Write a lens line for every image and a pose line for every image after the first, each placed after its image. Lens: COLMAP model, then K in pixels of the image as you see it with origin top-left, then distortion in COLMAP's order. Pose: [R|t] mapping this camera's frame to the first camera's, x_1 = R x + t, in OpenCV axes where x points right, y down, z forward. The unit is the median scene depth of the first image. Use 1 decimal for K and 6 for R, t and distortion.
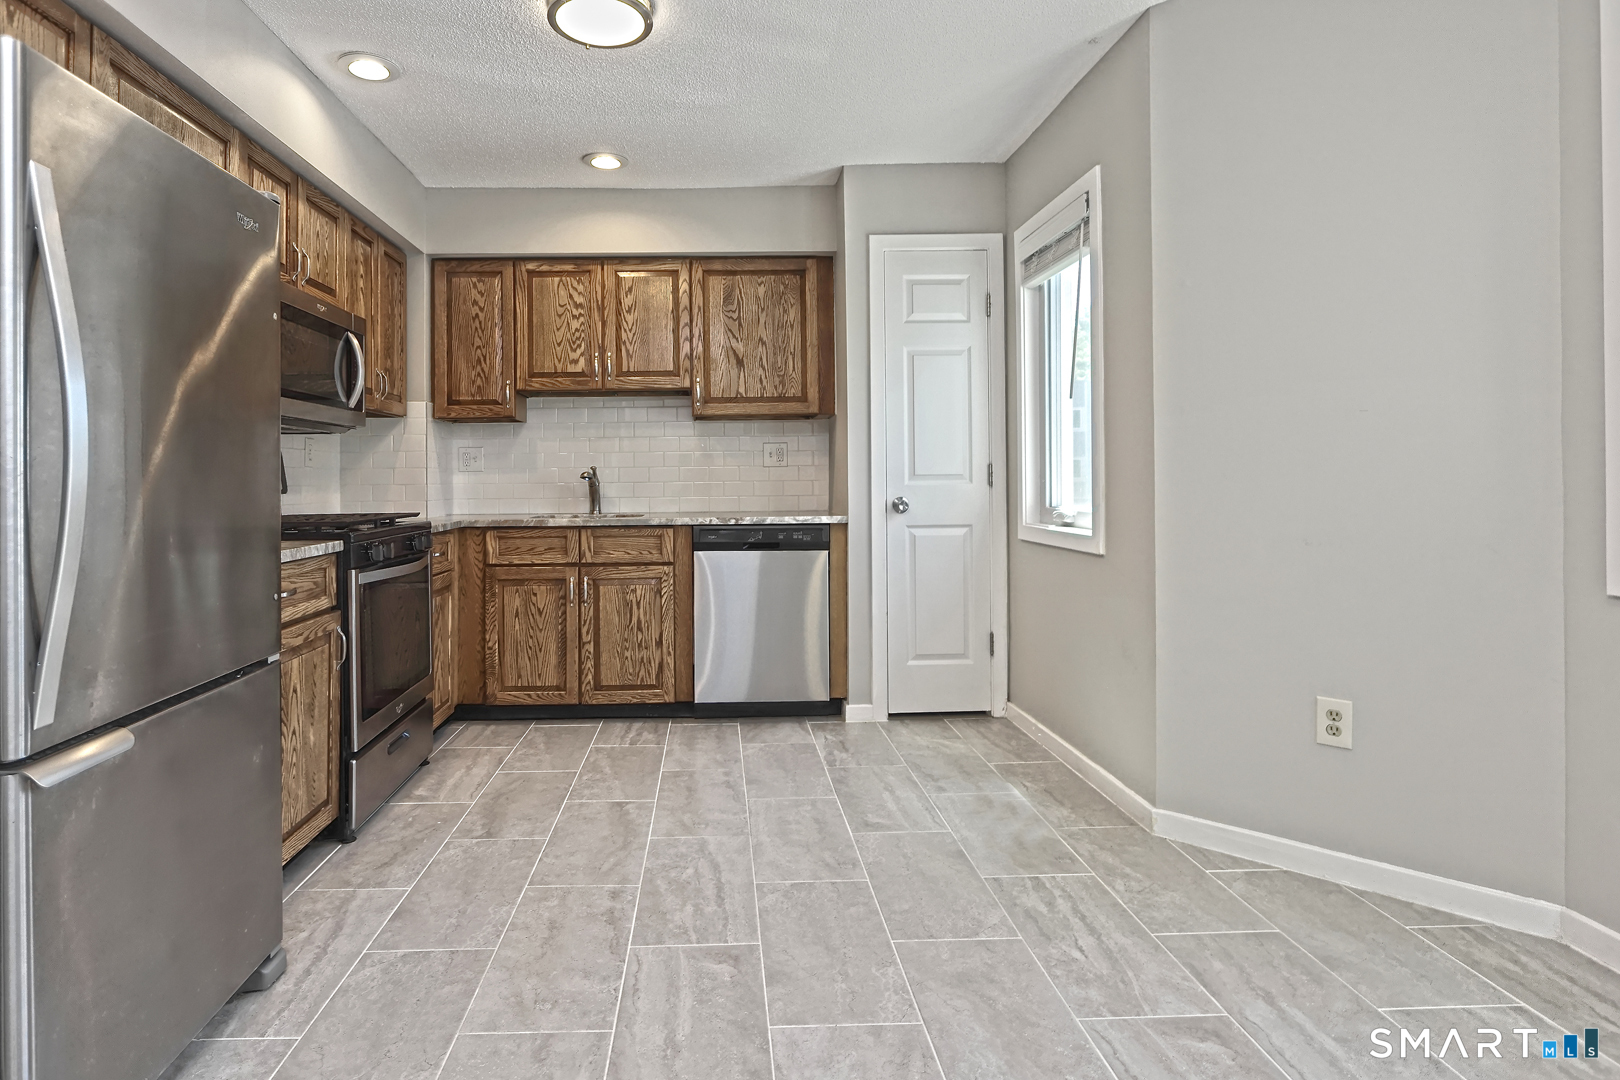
lens RADIAL K [[869.6, 0, 729.2], [0, 869.6, 486.7], [0, 0, 1]] dist [-0.011565, 0.001638]
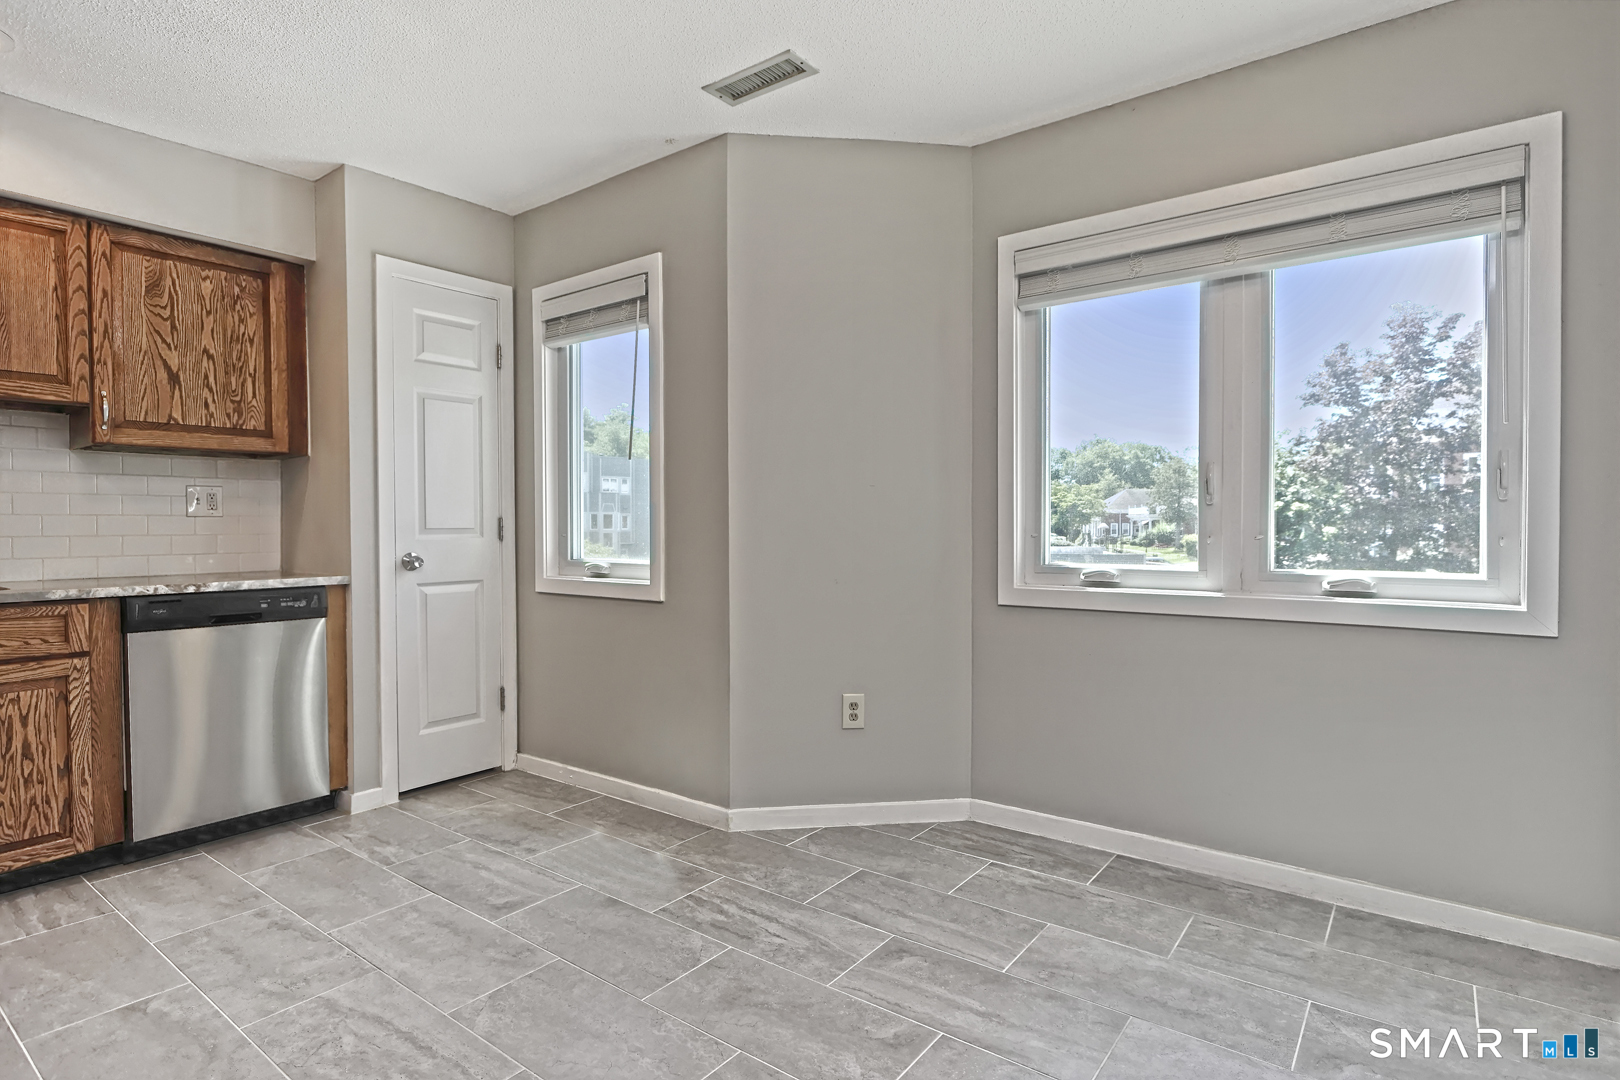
lens RADIAL K [[829.3, 0, 805.0], [0, 829.3, 554.9], [0, 0, 1]] dist [-0.012250, 0.000412]
pose [[0.622787, -0.019934, 0.782138, -0.222508], [0.003559, 0.999737, 0.022646, -0.004077], [-0.782383, -0.011320, 0.622694, 0.139519]]
